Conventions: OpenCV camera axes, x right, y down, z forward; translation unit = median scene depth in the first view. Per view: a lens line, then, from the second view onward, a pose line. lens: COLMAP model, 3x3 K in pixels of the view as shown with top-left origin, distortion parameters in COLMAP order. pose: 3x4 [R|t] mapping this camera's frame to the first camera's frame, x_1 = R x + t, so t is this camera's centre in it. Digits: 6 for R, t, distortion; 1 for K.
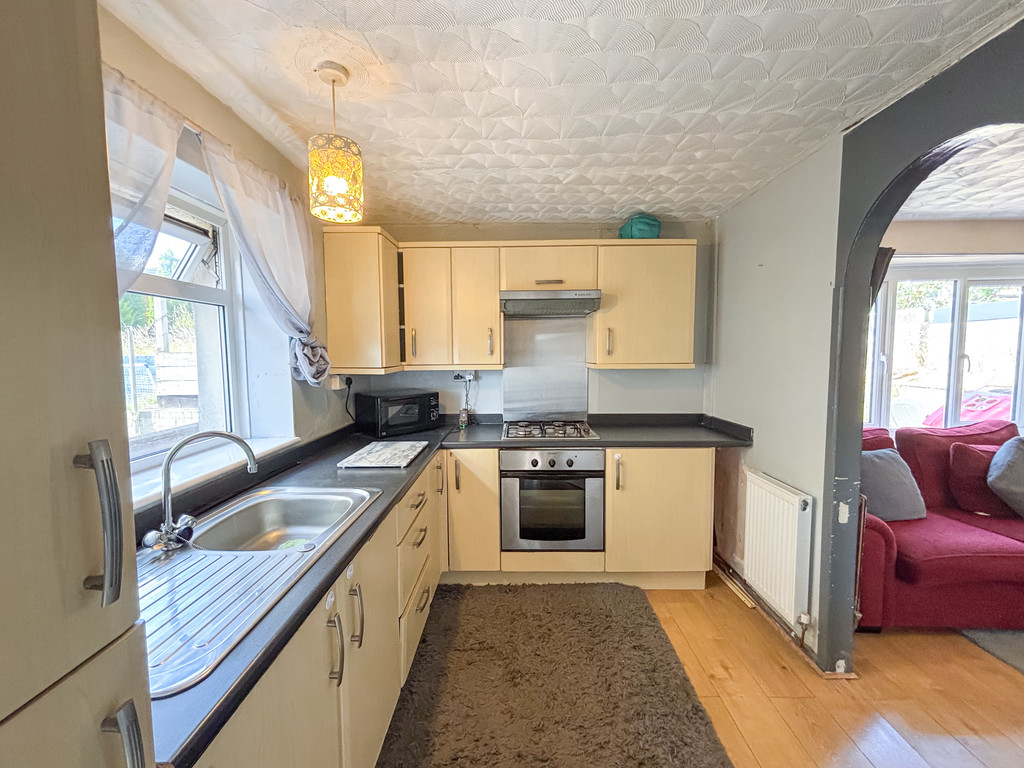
lens RADIAL K [[410.4, 0, 510.2], [0, 410.4, 384.1], [0, 0, 1]] dist [0.001010, 0.000048]
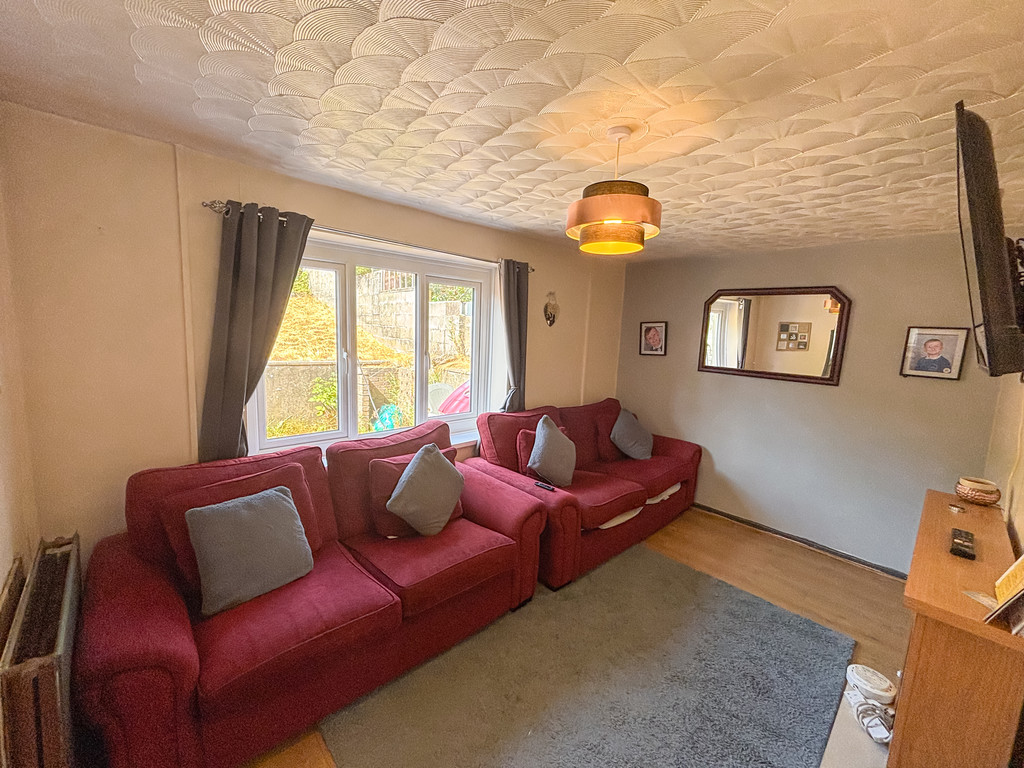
lens RADIAL K [[412.7, 0, 512.0], [0, 412.7, 385.8], [0, 0, 1]] dist [0.012723, -0.007386]
pose [[0.722186, -0.050596, 0.689846, 0.641716], [0.001850, 0.997459, 0.071220, -0.068289], [-0.691696, -0.050158, 0.720445, 0.159512]]
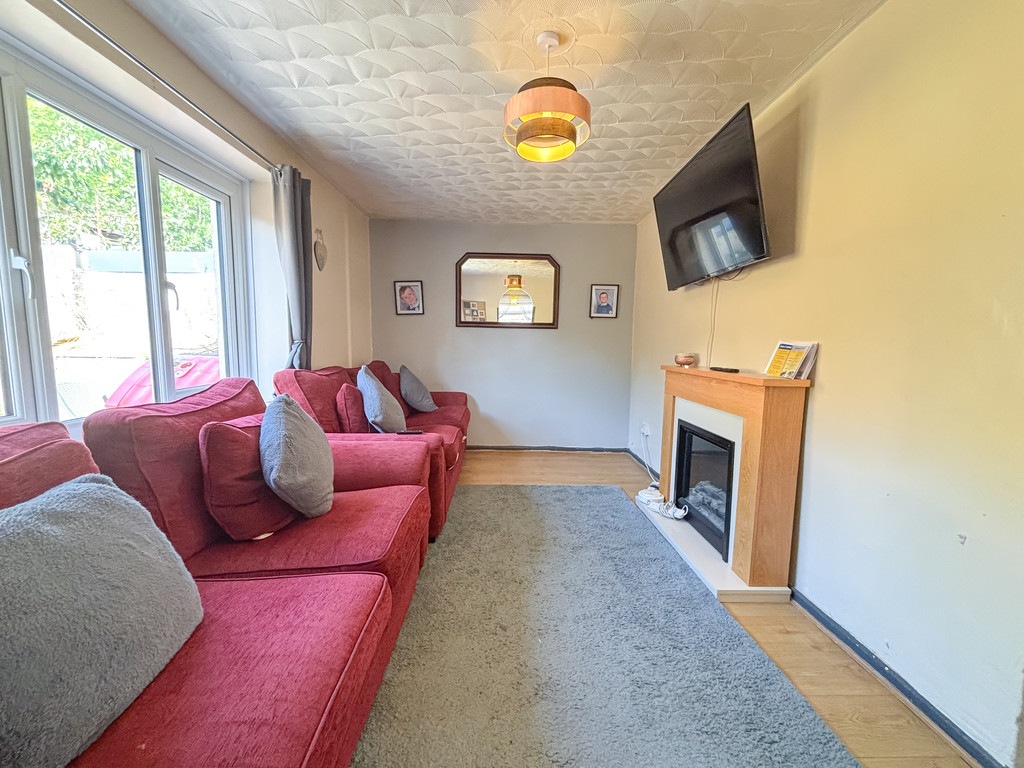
lens RADIAL K [[412.7, 0, 512.0], [0, 412.7, 385.8], [0, 0, 1]] dist [0.012723, -0.007386]
pose [[-0.033596, -0.095392, 0.994873, 0.510438], [0.064133, 0.993177, 0.097395, 0.063347], [-0.997376, 0.067077, -0.027249, 0.576384]]
